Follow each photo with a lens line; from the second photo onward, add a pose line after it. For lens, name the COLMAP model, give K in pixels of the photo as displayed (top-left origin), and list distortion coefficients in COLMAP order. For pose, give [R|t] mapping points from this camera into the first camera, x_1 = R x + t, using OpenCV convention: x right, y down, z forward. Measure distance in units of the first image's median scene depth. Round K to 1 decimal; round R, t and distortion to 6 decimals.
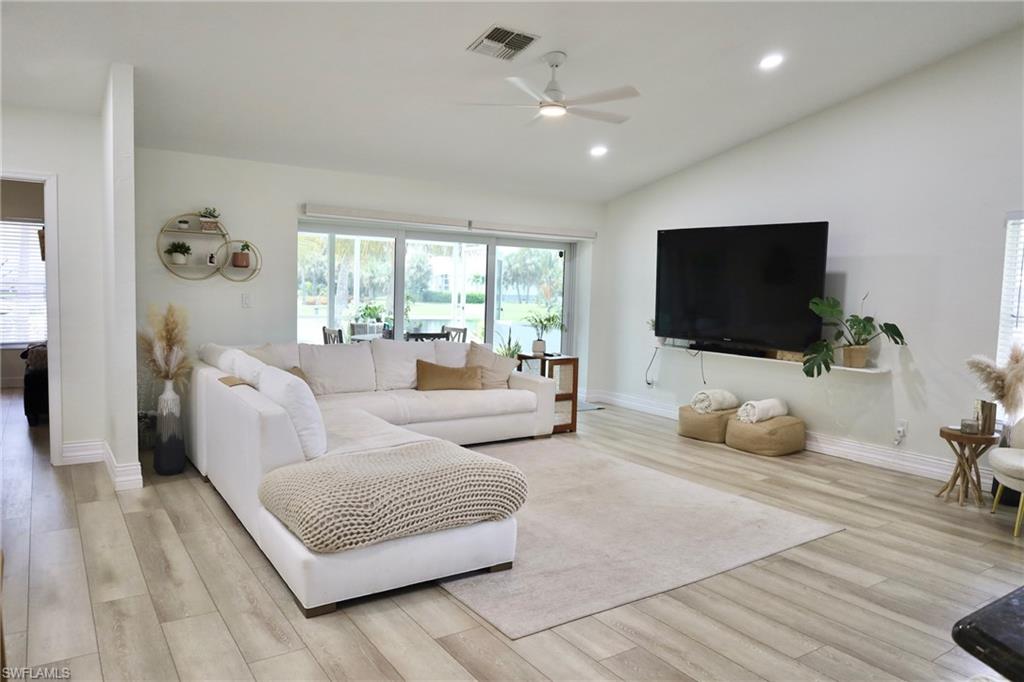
lens RADIAL K [[697.2, 0, 515.8], [0, 697.2, 341.7], [0, 0, 1]] dist [-0.005241, -0.003427]
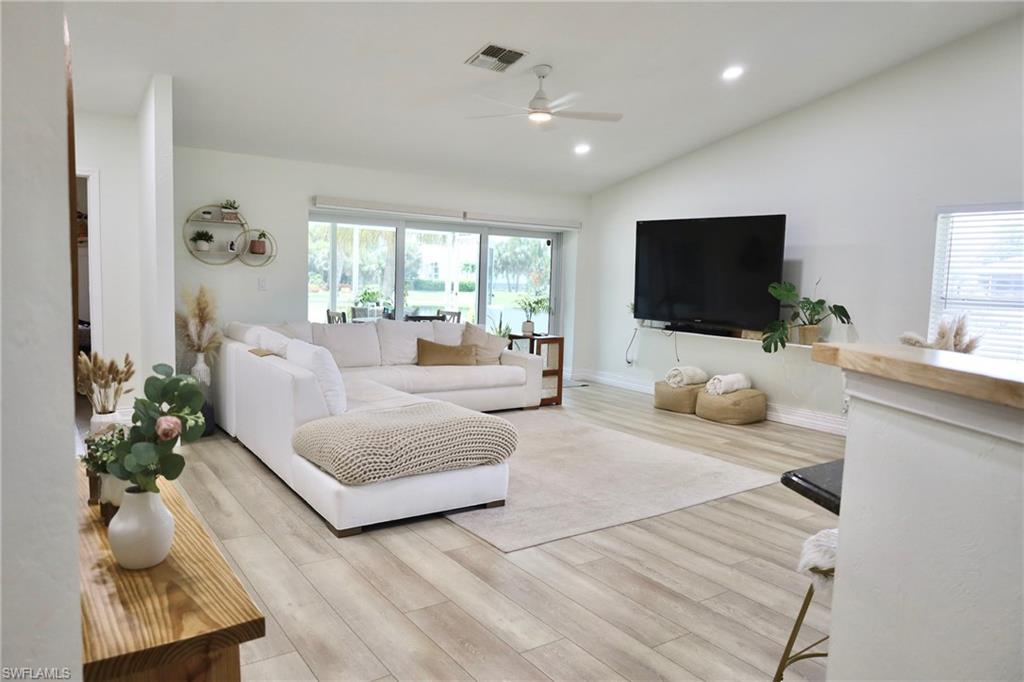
lens RADIAL K [[697.2, 0, 515.8], [0, 697.2, 341.7], [0, 0, 1]] dist [-0.005241, -0.003427]
pose [[0.999889, 0.001307, 0.014863, -0.002890], [-0.001550, 0.999865, 0.016343, 0.016134], [-0.014840, -0.016365, 0.999756, -0.131388]]
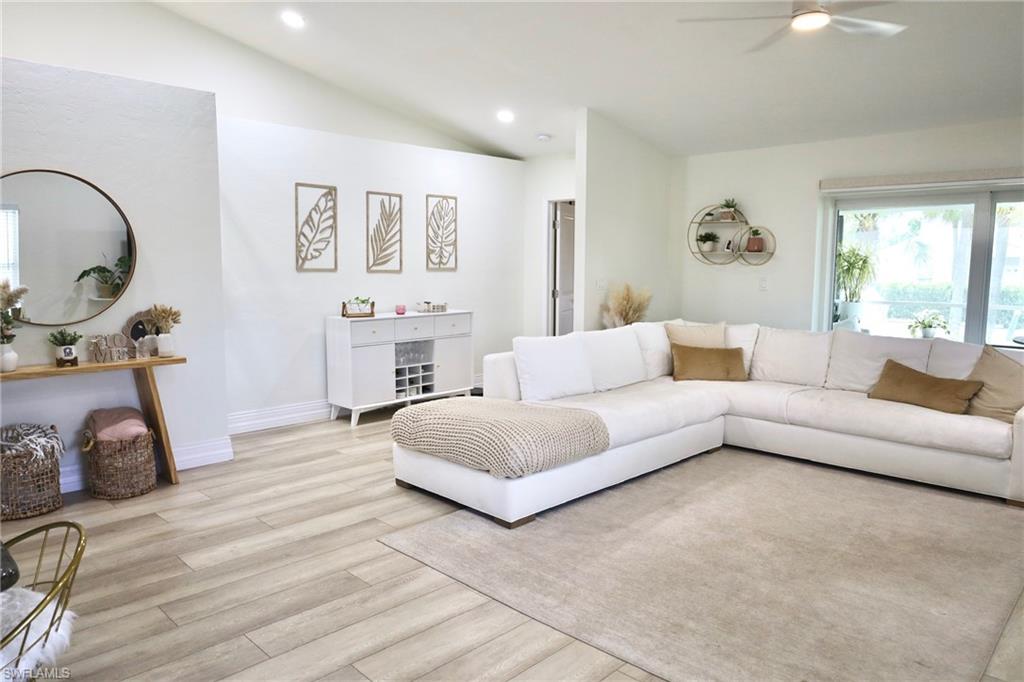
lens RADIAL K [[697.2, 0, 515.8], [0, 697.2, 341.7], [0, 0, 1]] dist [-0.005241, -0.003427]
pose [[0.184328, 0.084533, -0.979223, 0.679767], [-0.077640, 0.994434, 0.071231, -0.021763], [0.979794, 0.062897, 0.189865, 0.534335]]
